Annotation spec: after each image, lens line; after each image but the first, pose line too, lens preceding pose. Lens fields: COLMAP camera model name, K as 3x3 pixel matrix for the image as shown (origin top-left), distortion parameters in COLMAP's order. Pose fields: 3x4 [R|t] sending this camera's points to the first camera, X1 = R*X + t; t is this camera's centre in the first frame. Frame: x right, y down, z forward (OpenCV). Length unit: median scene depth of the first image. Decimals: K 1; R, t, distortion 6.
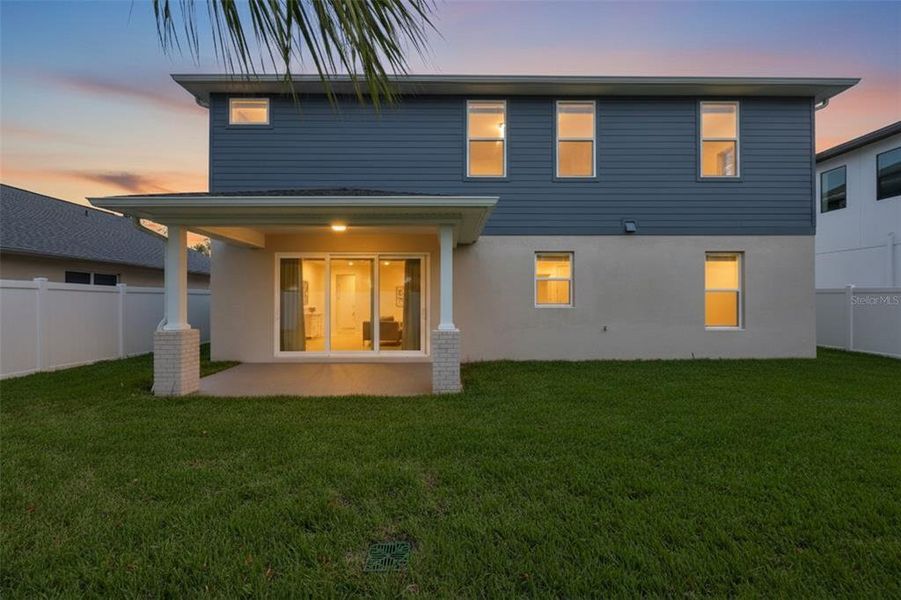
lens RADIAL K [[378.1, 0, 448.3], [0, 378.1, 299.7], [0, 0, 1]] dist [-0.001398, -0.000209]
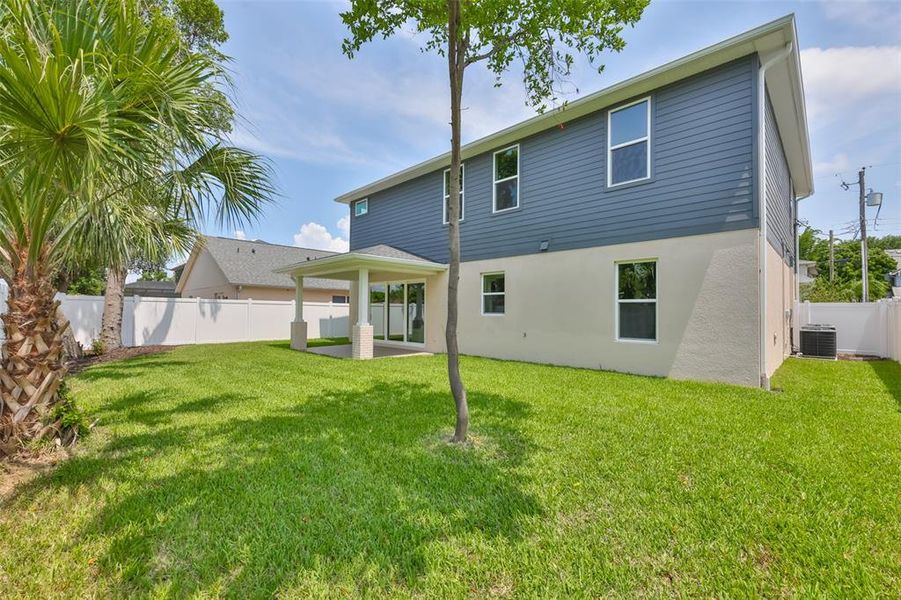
lens RADIAL K [[380.8, 0, 450.5], [0, 380.8, 300.0], [0, 0, 1]] dist [0.001192, 0.000162]
pose [[0.708218, -0.013312, -0.705868, 1.083476], [-0.003034, 0.999756, -0.021898, -0.004768], [0.705987, 0.017650, 0.708005, 0.001037]]
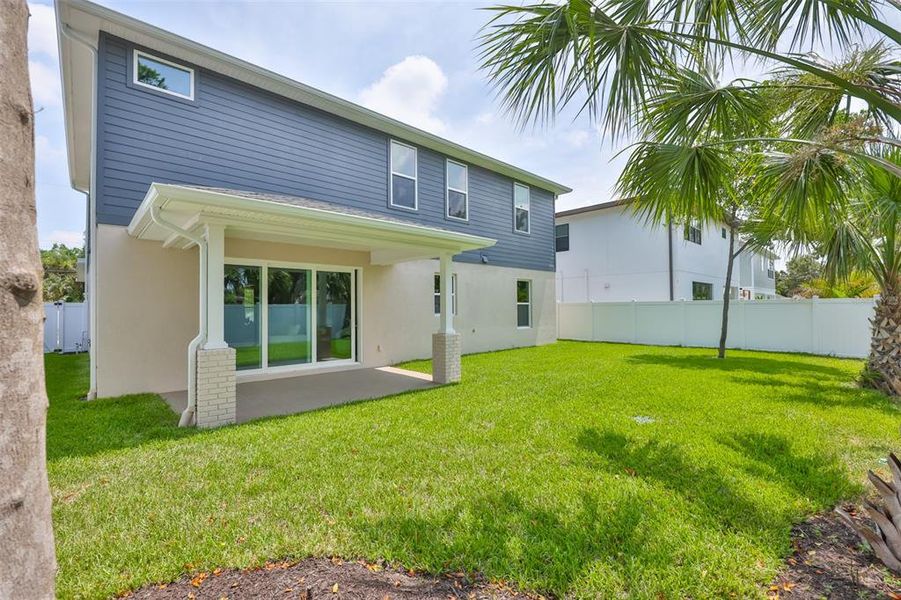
lens RADIAL K [[401.3, 0, 447.7], [0, 401.3, 304.1], [0, 0, 1]] dist [0.000429, 0.000031]
pose [[0.730637, 0.005357, 0.682745, -0.660056], [0.007411, 0.999848, -0.015775, 0.001179], [-0.682726, 0.016586, 0.730487, -0.012584]]
